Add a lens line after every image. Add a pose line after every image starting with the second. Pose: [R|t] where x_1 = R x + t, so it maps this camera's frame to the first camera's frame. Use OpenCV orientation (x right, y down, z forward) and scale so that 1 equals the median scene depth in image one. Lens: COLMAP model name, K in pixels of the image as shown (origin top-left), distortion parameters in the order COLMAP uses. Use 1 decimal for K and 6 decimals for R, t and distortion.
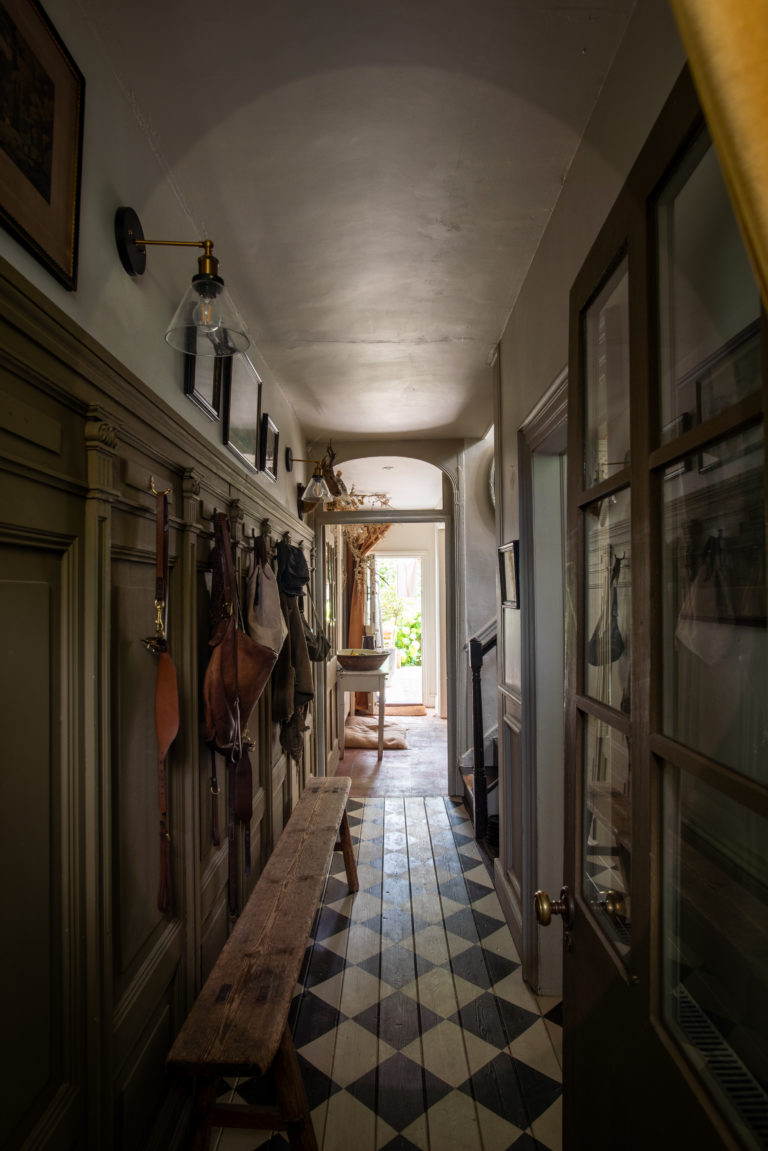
lens RADIAL K [[661.8, 0, 384.0], [0, 661.8, 575.5], [0, 0, 1]] dist [-0.002731, -0.000191]
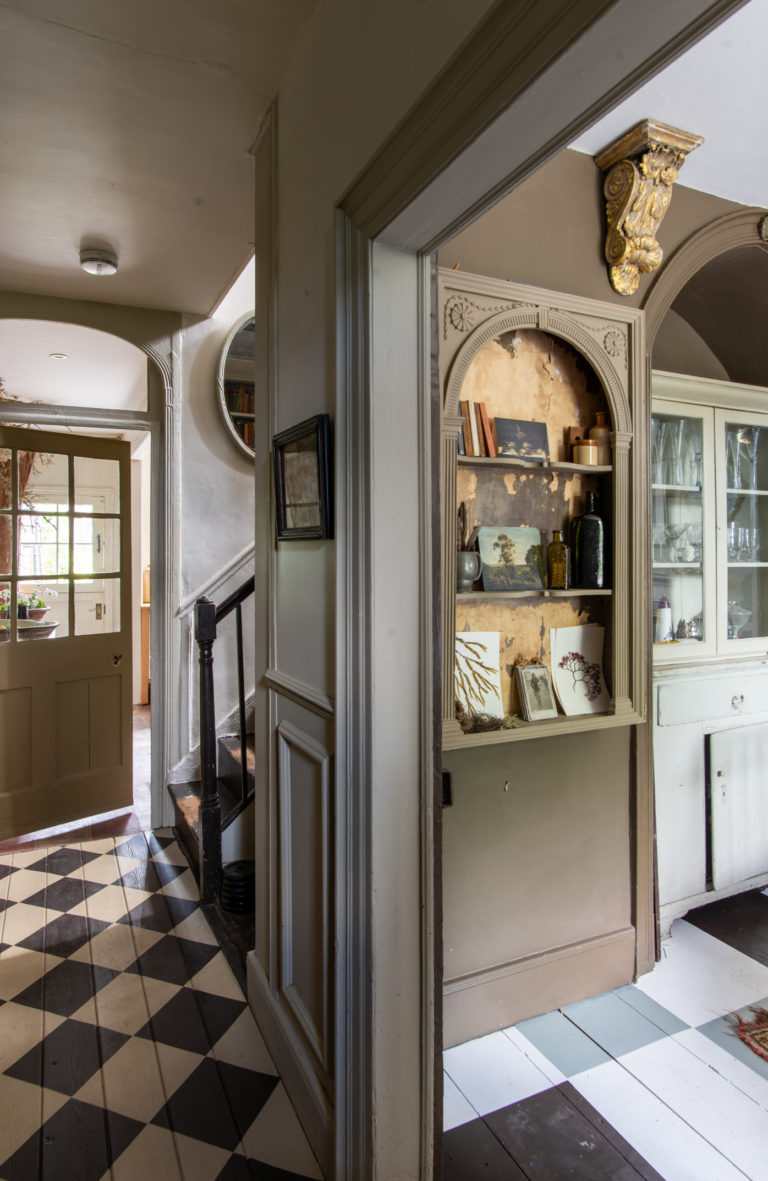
lens RADIAL K [[688.4, 0, 387.4], [0, 688.4, 552.7], [0, 0, 1]] dist [-0.001511, -0.001615]
pose [[0.895946, 0.011348, 0.444018, -0.004979], [-0.022108, 0.999574, 0.019063, 0.041011], [-0.443613, -0.026896, 0.895815, 0.379616]]
